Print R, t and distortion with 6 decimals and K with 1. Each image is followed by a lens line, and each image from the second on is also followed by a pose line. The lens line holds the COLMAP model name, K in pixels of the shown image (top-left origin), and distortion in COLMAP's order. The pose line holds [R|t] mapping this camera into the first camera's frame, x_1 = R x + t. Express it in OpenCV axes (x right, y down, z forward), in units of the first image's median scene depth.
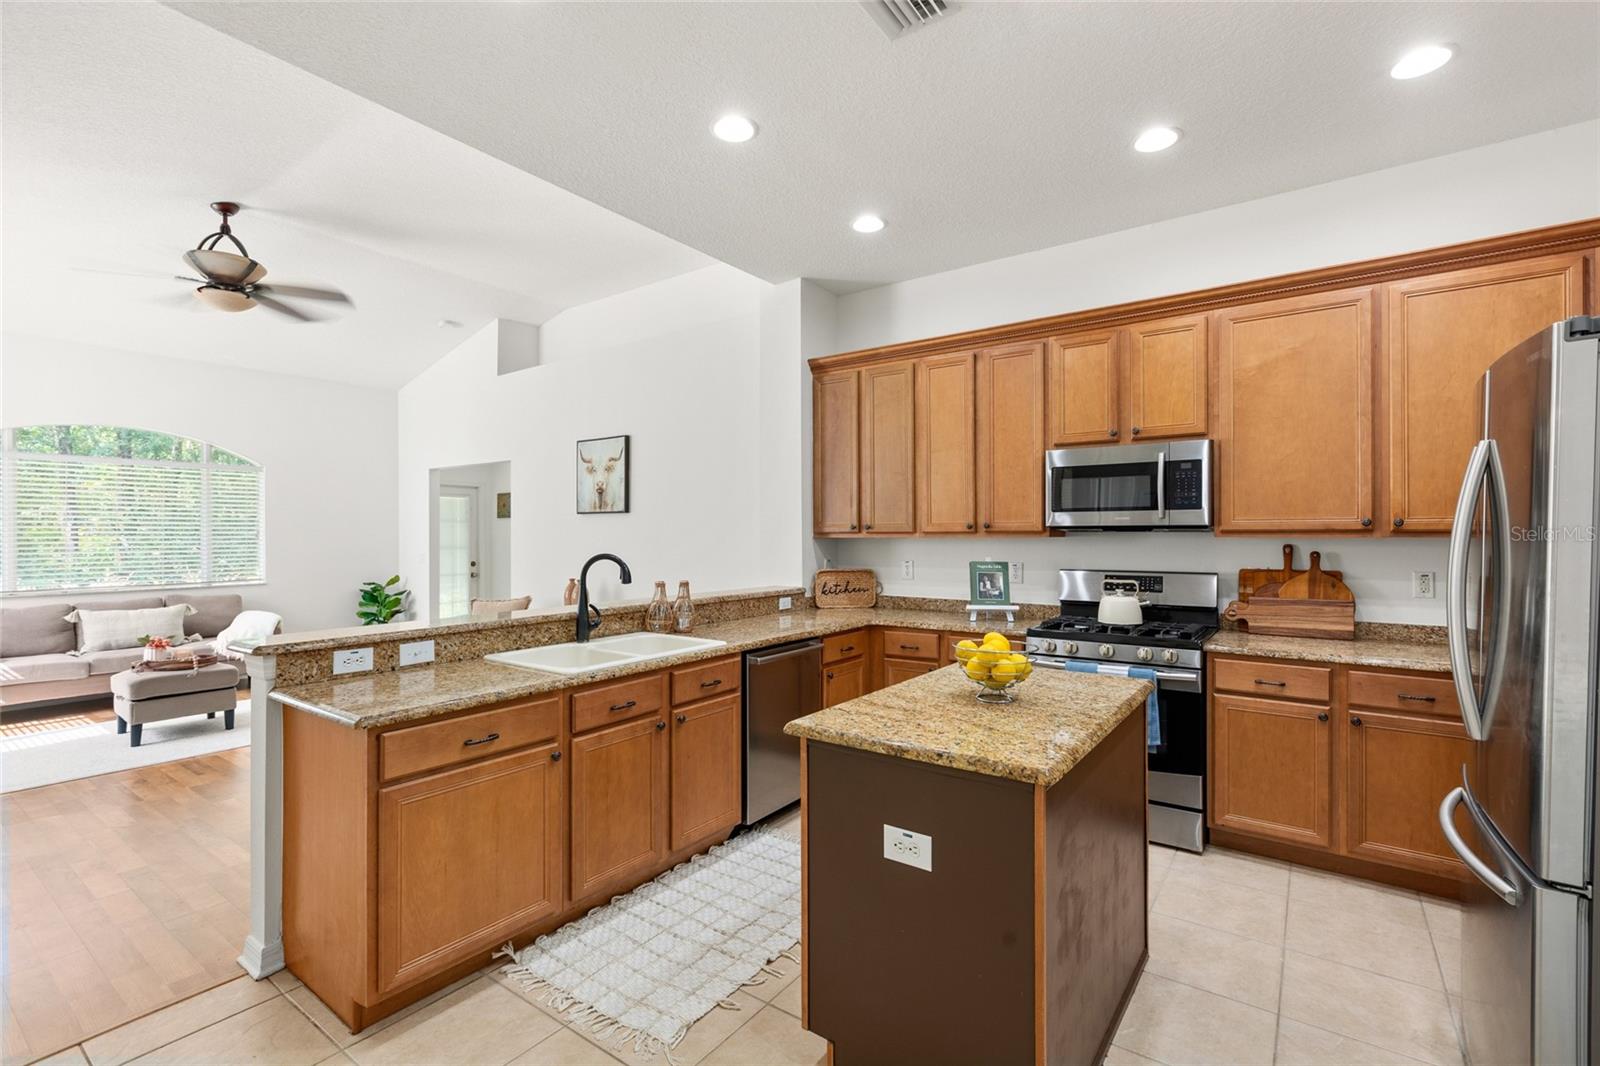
lens RADIAL K [[715.6, 0, 803.4], [0, 715.6, 535.1], [0, 0, 1]] dist [0.000760, -0.000083]
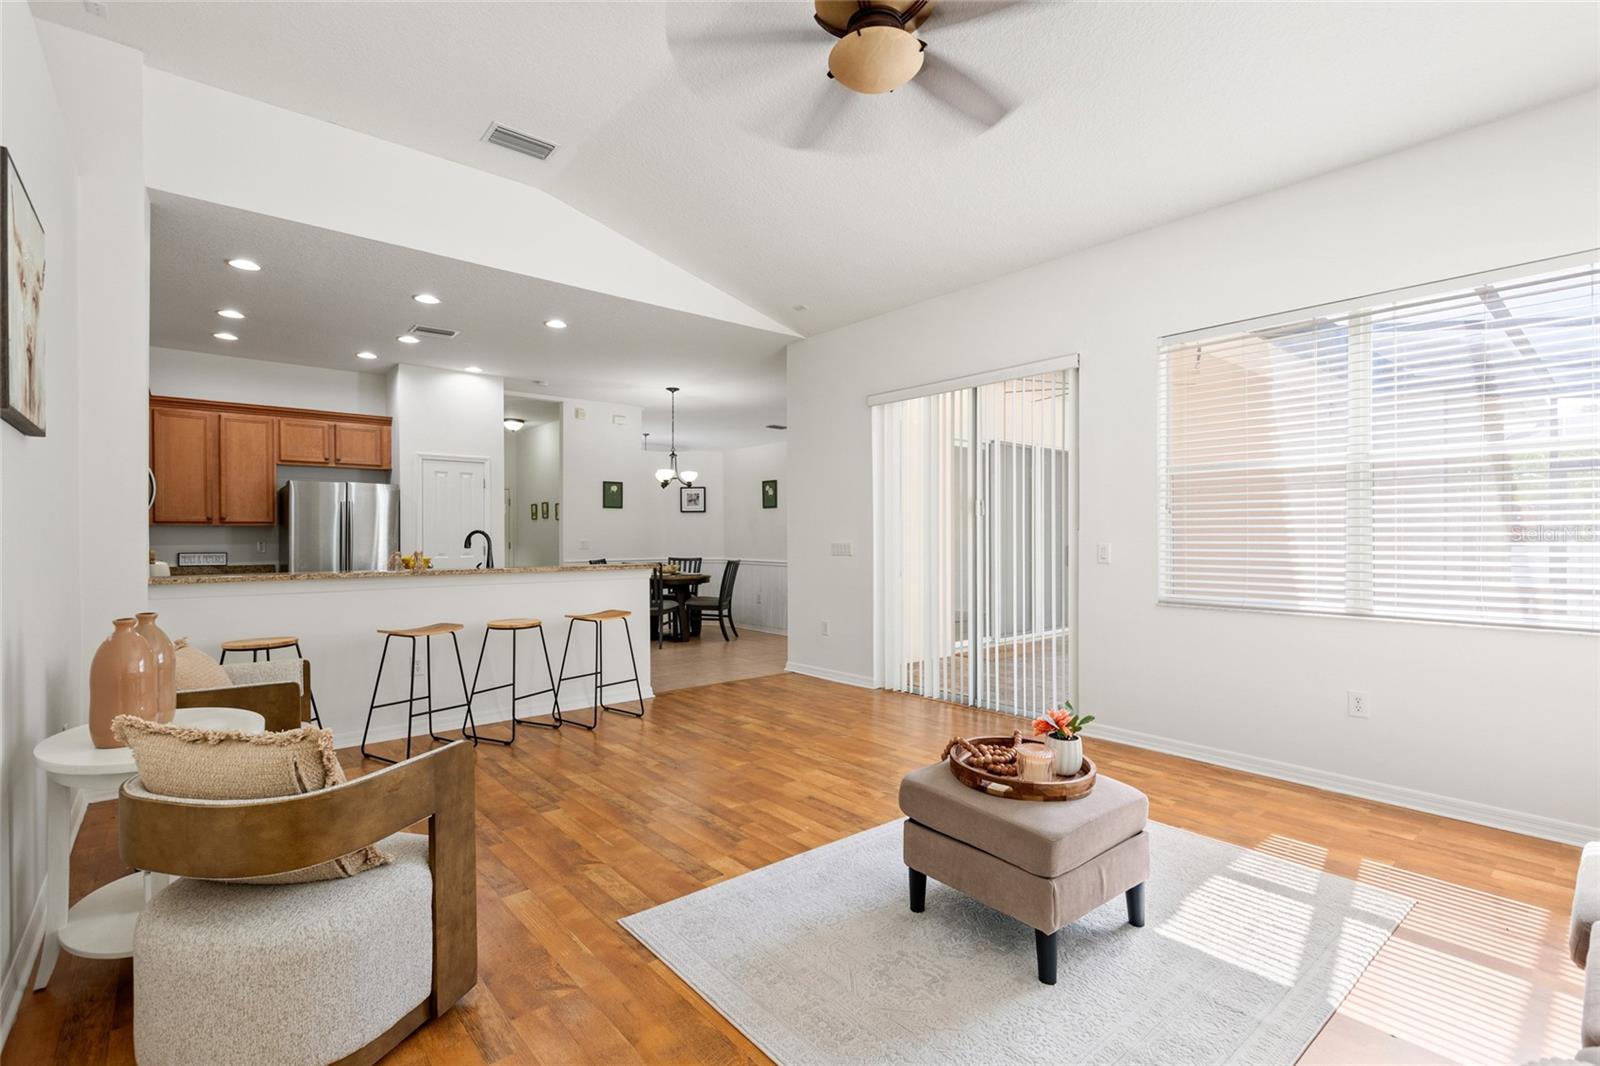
lens RADIAL K [[727.9, 0, 805.5], [0, 727.9, 537.0], [0, 0, 1]] dist [0.002001, 0.000066]
pose [[-0.972269, 0.004073, 0.233830, -1.156005], [0.004658, 0.999987, 0.001951, 0.035085], [-0.233819, 0.002986, -0.972275, 2.028612]]
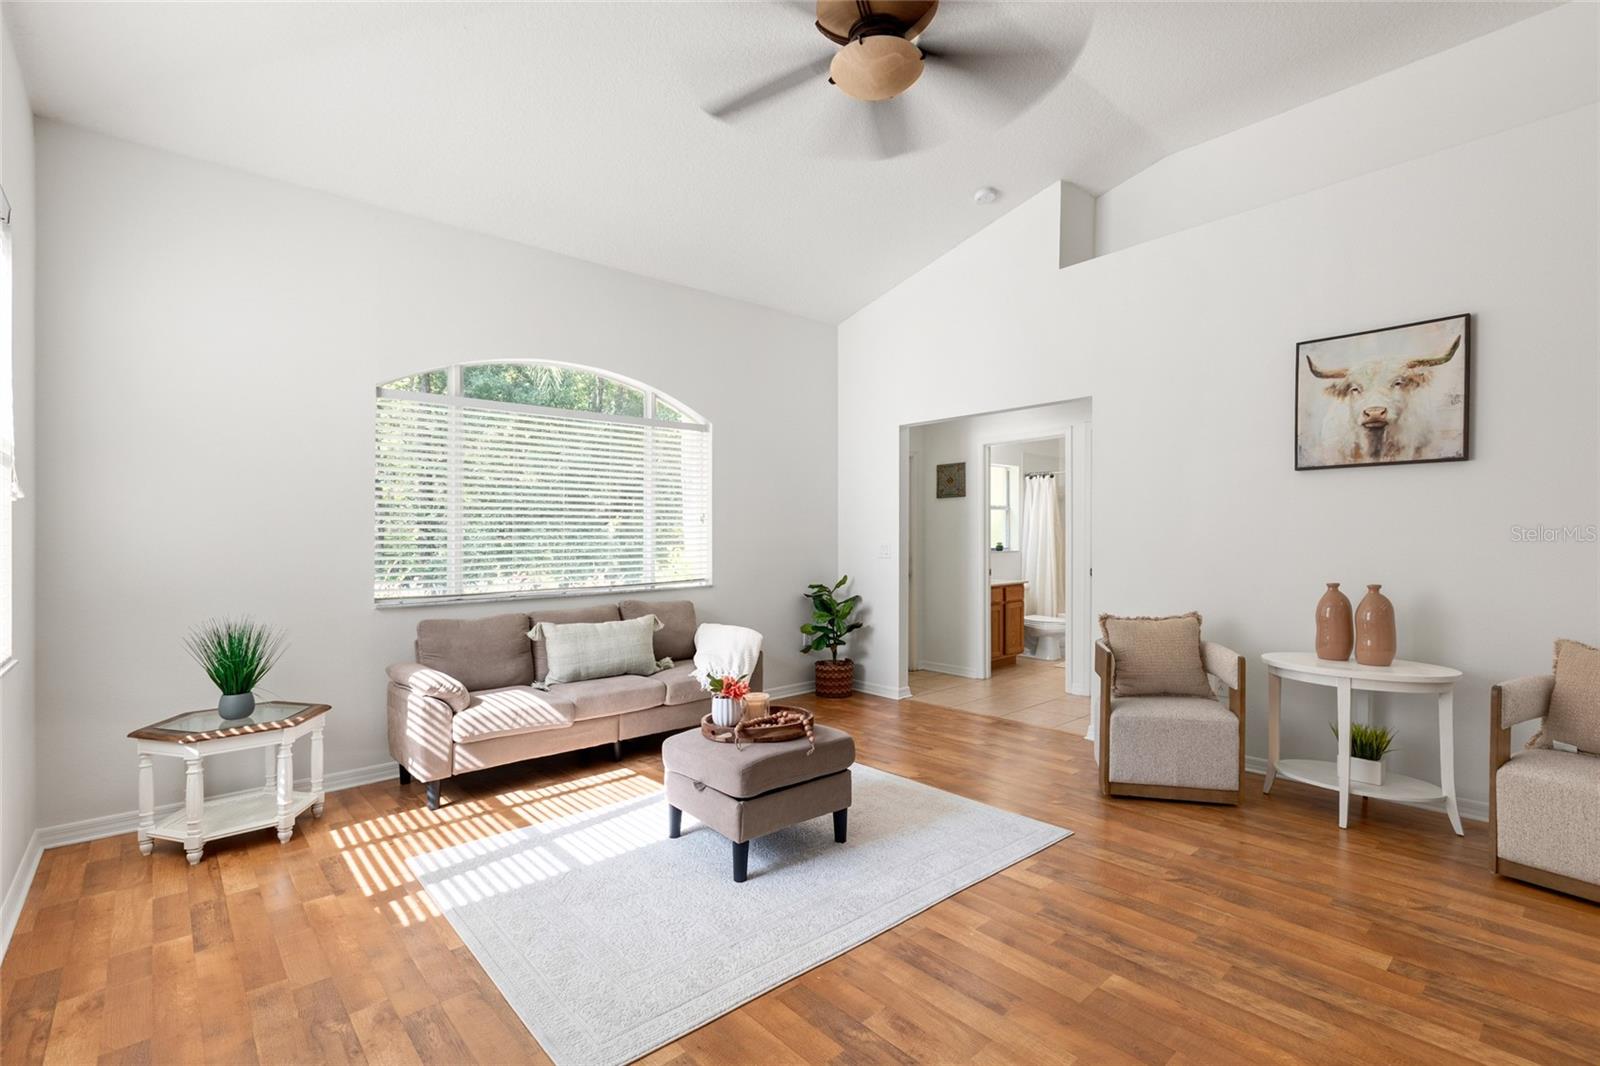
lens RADIAL K [[724.1, 0, 805.5], [0, 724.1, 543.7], [0, 0, 1]] dist [0.000730, -0.000362]
pose [[0.976316, -0.003354, -0.216321, -0.963951], [0.005711, 0.999931, 0.010272, 0.034870], [0.216272, -0.011264, 0.976268, 0.585917]]
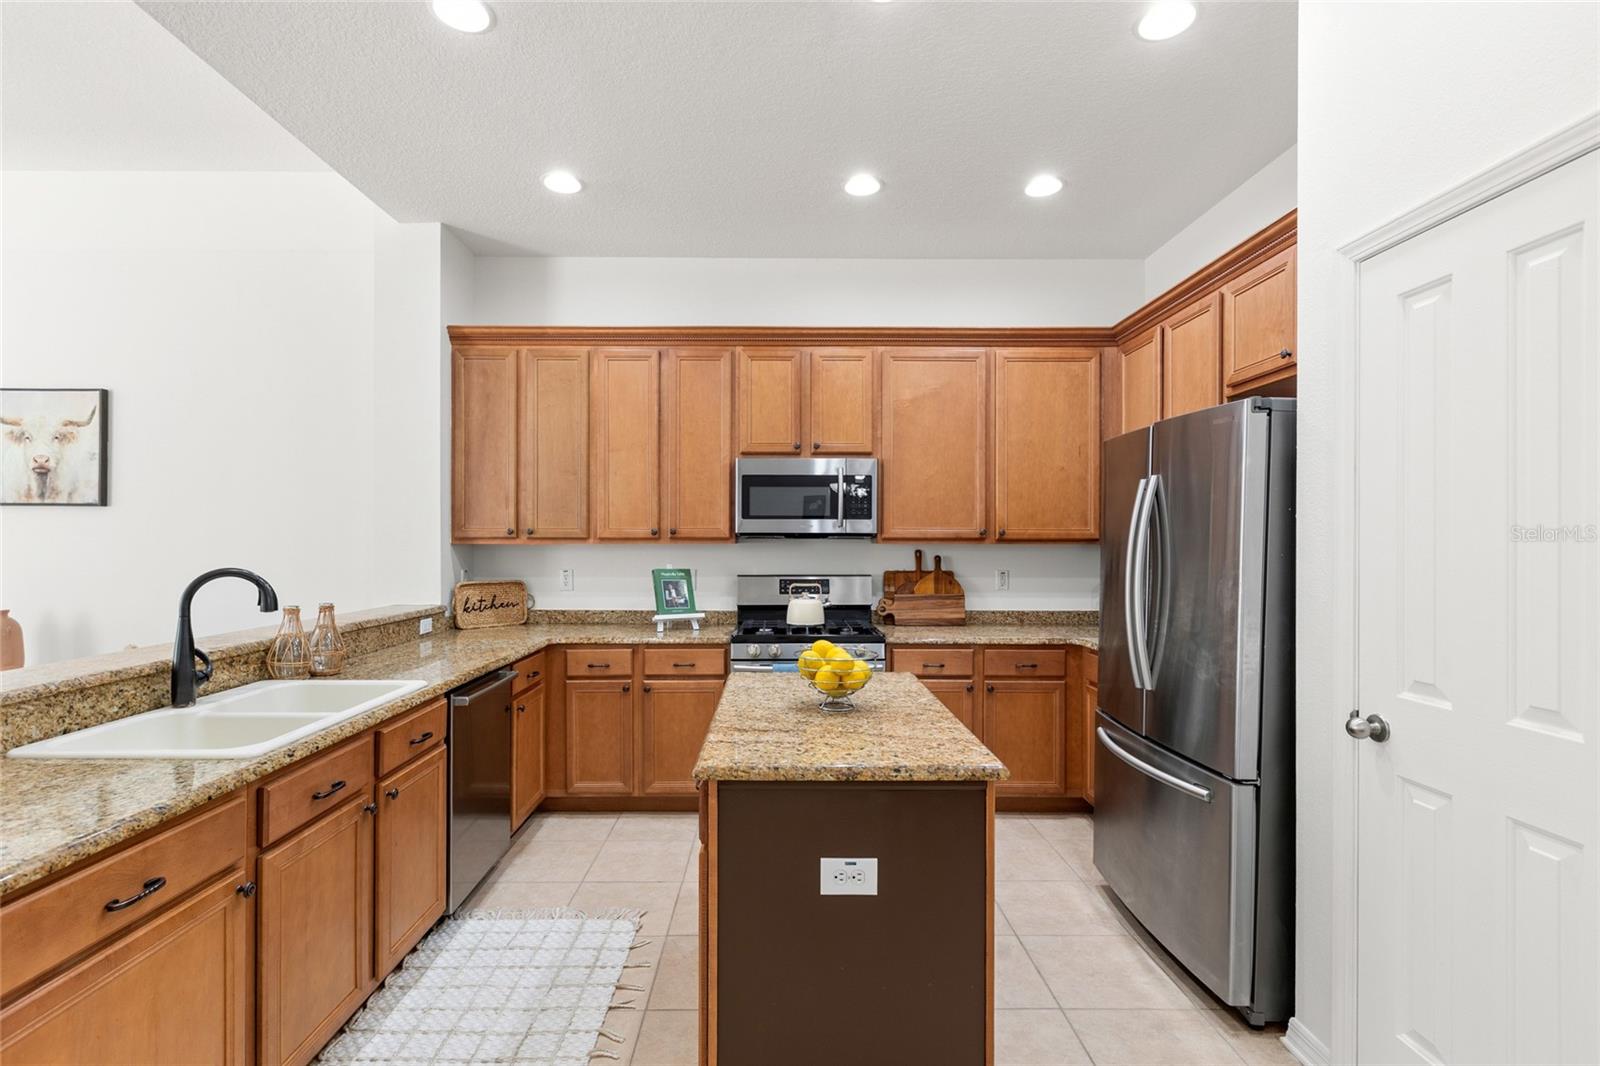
lens RADIAL K [[732.4, 0, 783.0], [0, 732.4, 540.3], [0, 0, 1]] dist [0.001737, -0.000148]
pose [[0.808164, 0.003710, 0.588946, -0.217948], [-0.003100, 0.999993, -0.002045, -0.000040], [-0.588949, -0.000173, 0.808170, 0.124157]]
